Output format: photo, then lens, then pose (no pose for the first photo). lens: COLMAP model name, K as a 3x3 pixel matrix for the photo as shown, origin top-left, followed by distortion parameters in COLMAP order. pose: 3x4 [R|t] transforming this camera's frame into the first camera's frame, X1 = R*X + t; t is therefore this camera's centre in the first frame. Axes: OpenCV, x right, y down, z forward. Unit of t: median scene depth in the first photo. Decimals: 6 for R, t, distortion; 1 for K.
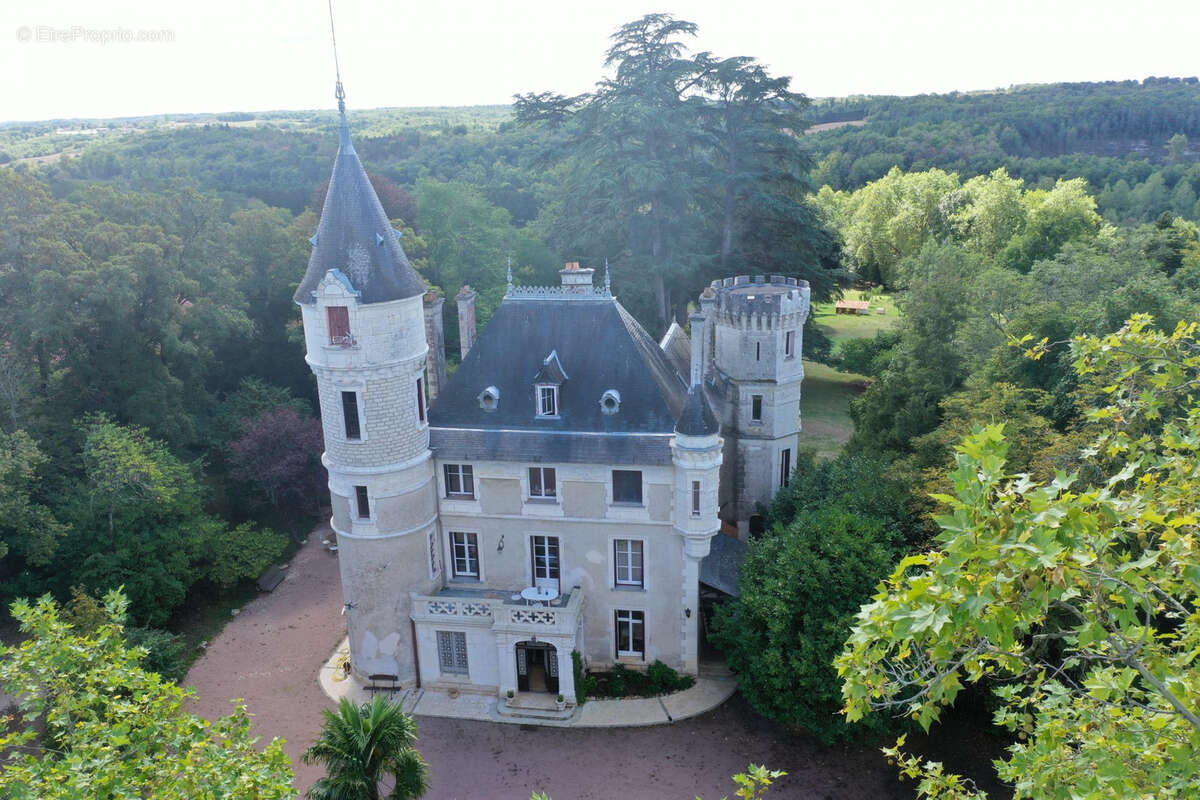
lens RADIAL K [[937.7, 0, 600.0], [0, 937.7, 400.0], [0, 0, 1]] dist [-0.021831, 0.001461]
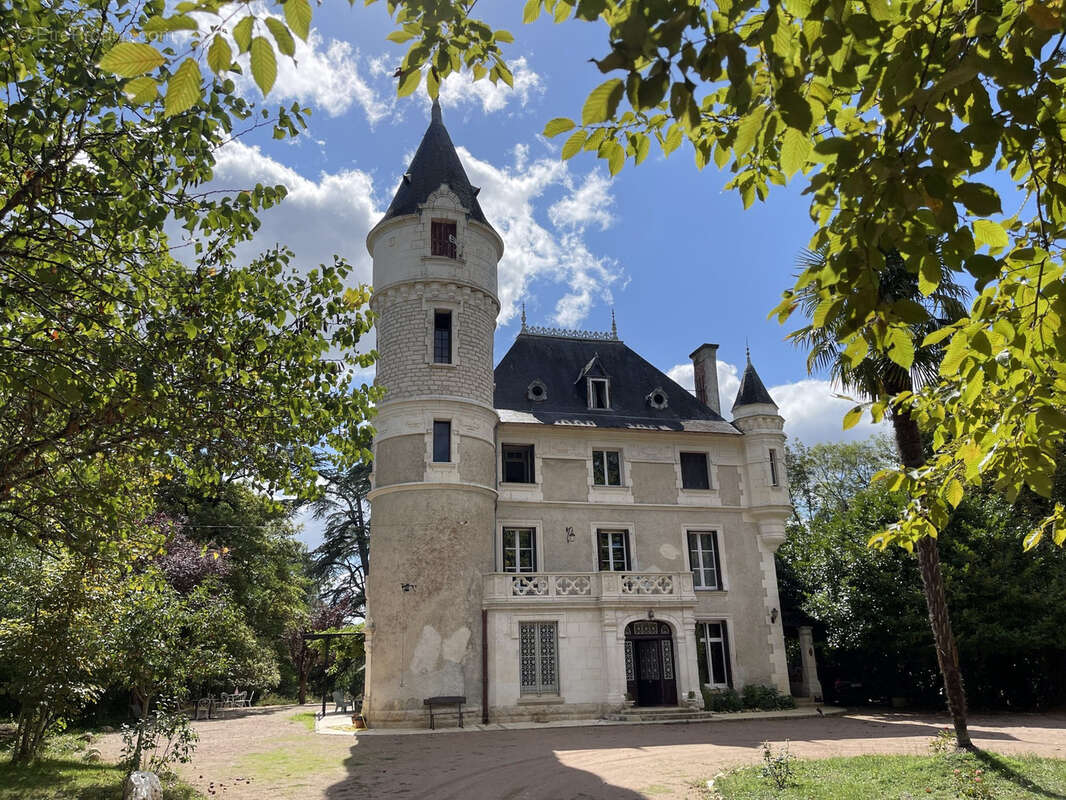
lens RADIAL K [[799.4, 0, 533.0], [0, 799.4, 400.0], [0, 0, 1]] dist [0.086700, -0.158308]
pose [[0.913583, 0.129547, 0.385466, -0.438525], [0.118904, 0.821374, -0.557859, 0.462616], [-0.388881, 0.555483, 0.734990, 0.416926]]
